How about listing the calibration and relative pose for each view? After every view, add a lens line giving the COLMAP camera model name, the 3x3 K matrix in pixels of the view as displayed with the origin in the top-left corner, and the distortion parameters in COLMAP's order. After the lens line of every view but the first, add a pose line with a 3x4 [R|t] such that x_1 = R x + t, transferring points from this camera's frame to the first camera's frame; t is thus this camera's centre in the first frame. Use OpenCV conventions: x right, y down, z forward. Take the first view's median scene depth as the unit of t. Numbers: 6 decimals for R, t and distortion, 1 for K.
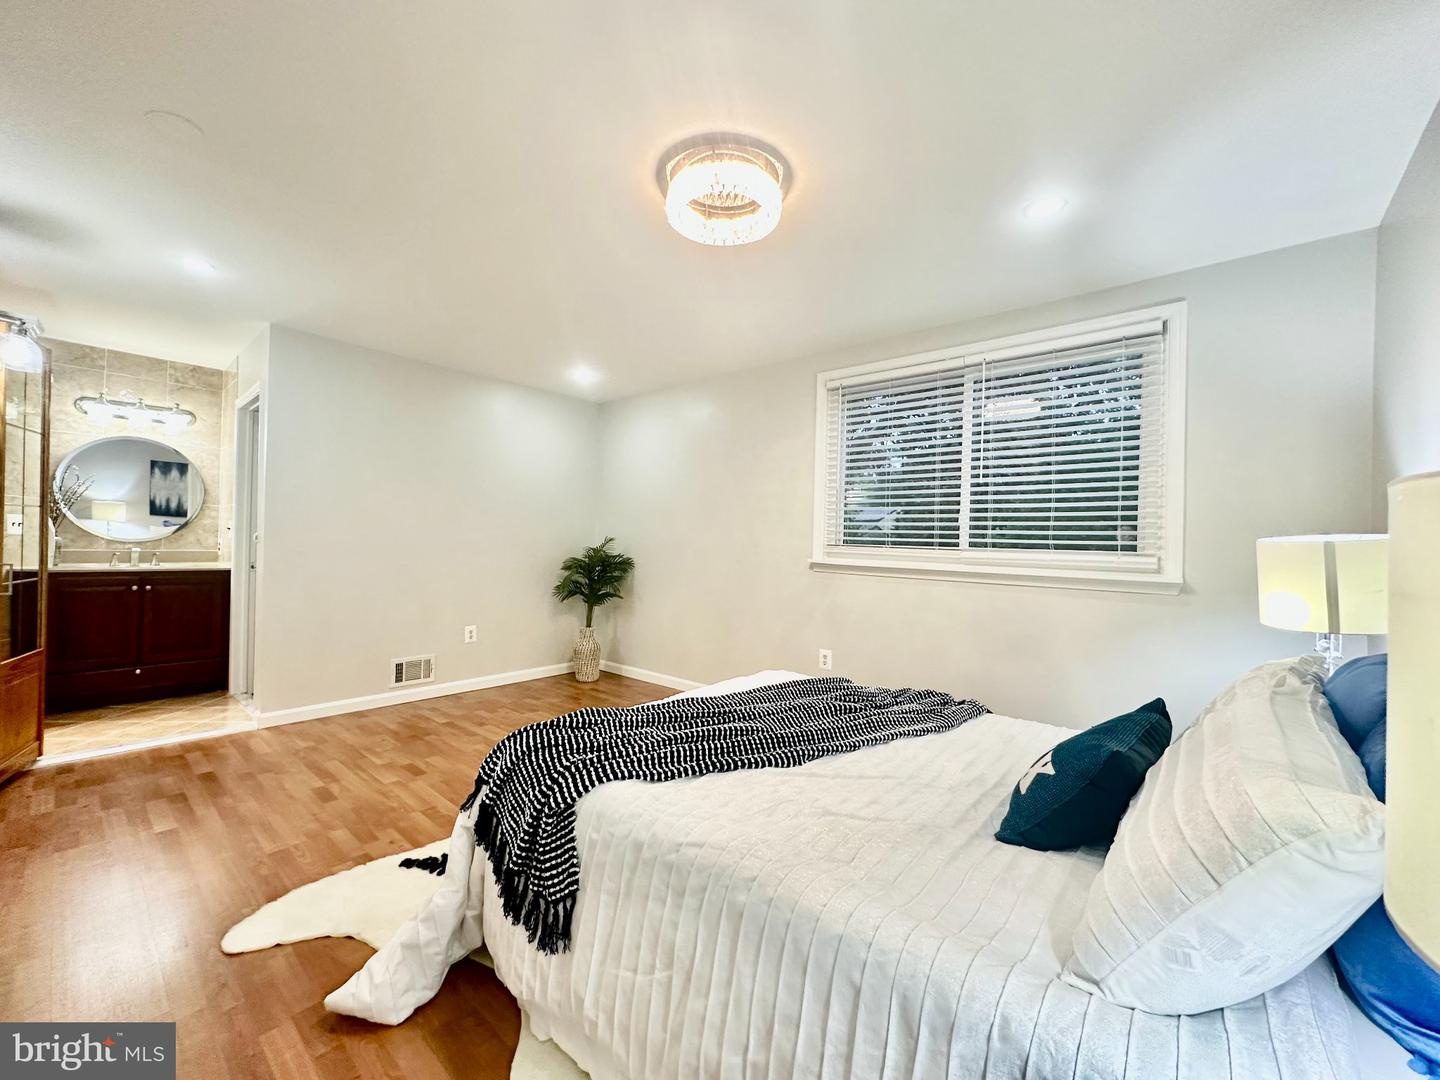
lens RADIAL K [[574.4, 0, 718.3], [0, 574.4, 539.4], [0, 0, 1]] dist [-0.001717, -0.000170]
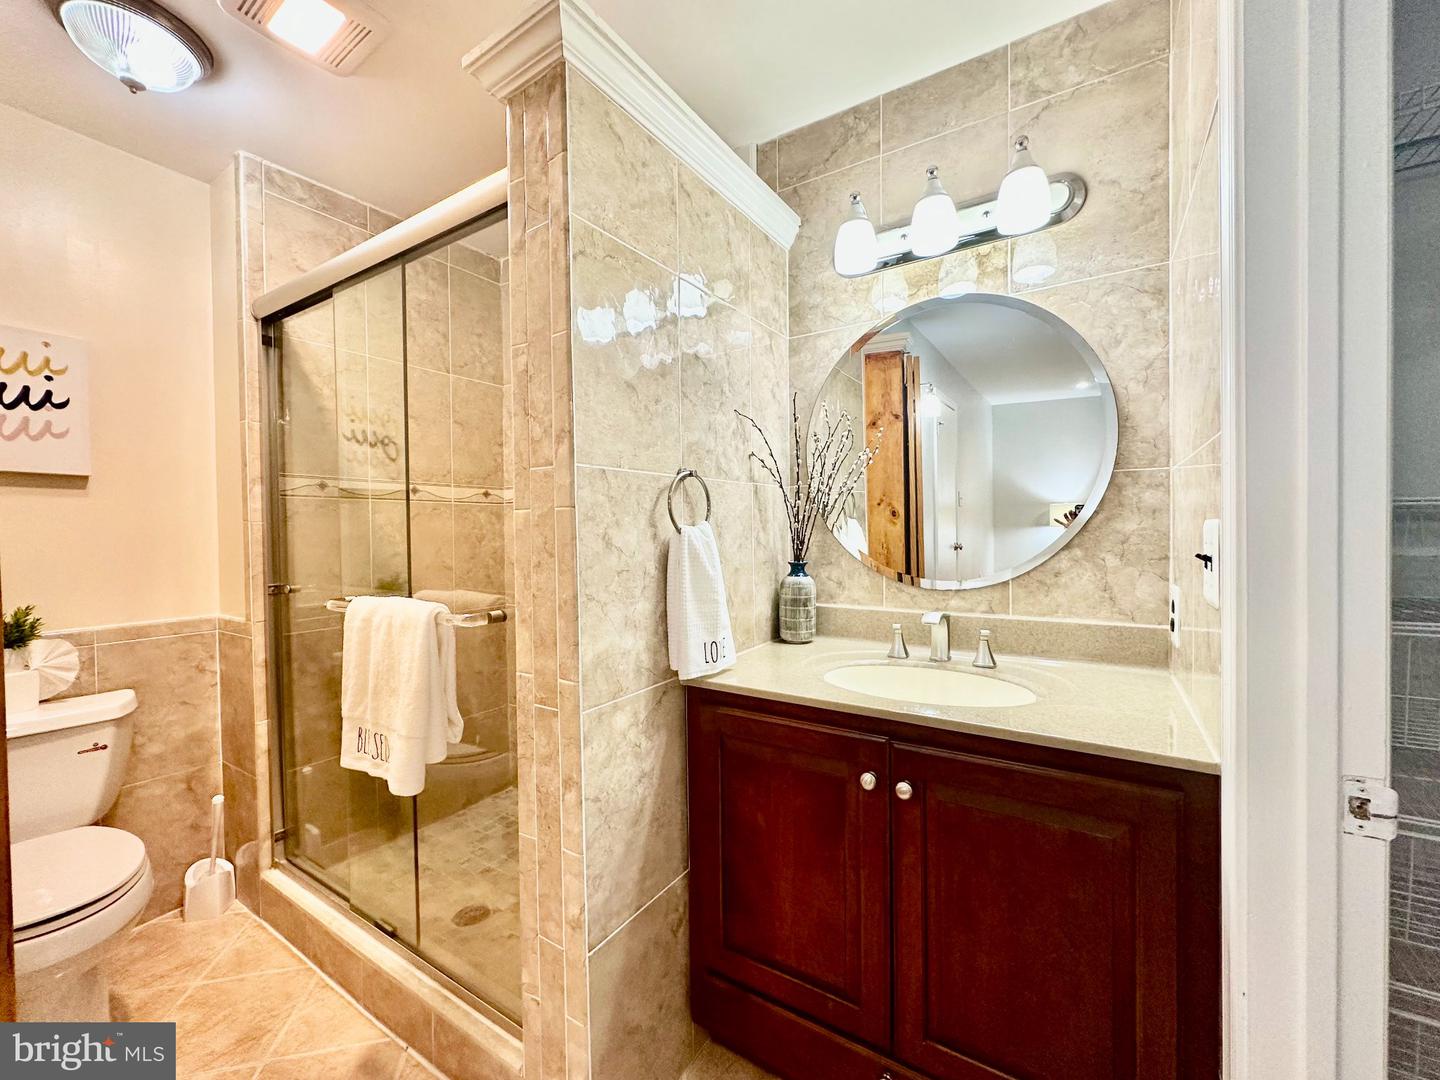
lens RADIAL K [[574.4, 0, 723.6], [0, 574.4, 538.2], [0, 0, 1]] dist [-0.001717, -0.000170]
pose [[0.154500, -0.016383, -0.987857, -0.633841], [0.019757, 0.999714, -0.013489, -0.024625], [0.987795, -0.017433, 0.154779, 0.747895]]
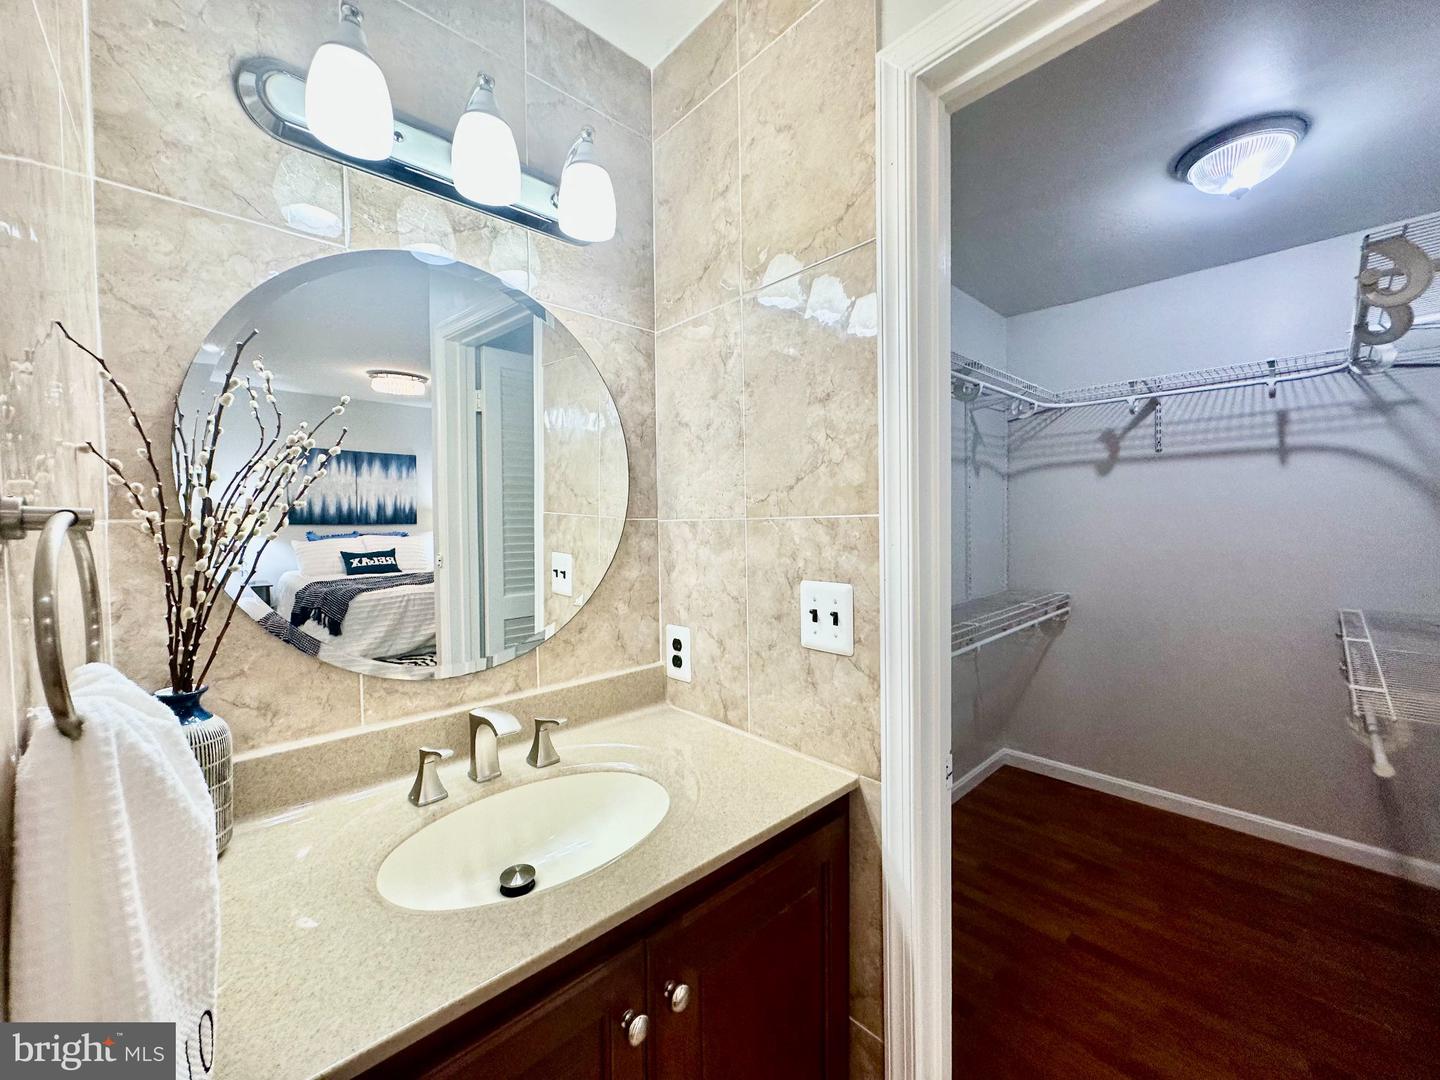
lens RADIAL K [[574.4, 0, 717.5], [0, 574.4, 540.2], [0, 0, 1]] dist [-0.001717, -0.000170]
pose [[0.994026, -0.035657, -0.103152, -0.814351], [0.039407, 0.998626, 0.034549, -0.056877], [0.101779, -0.038408, 0.994065, 0.701524]]
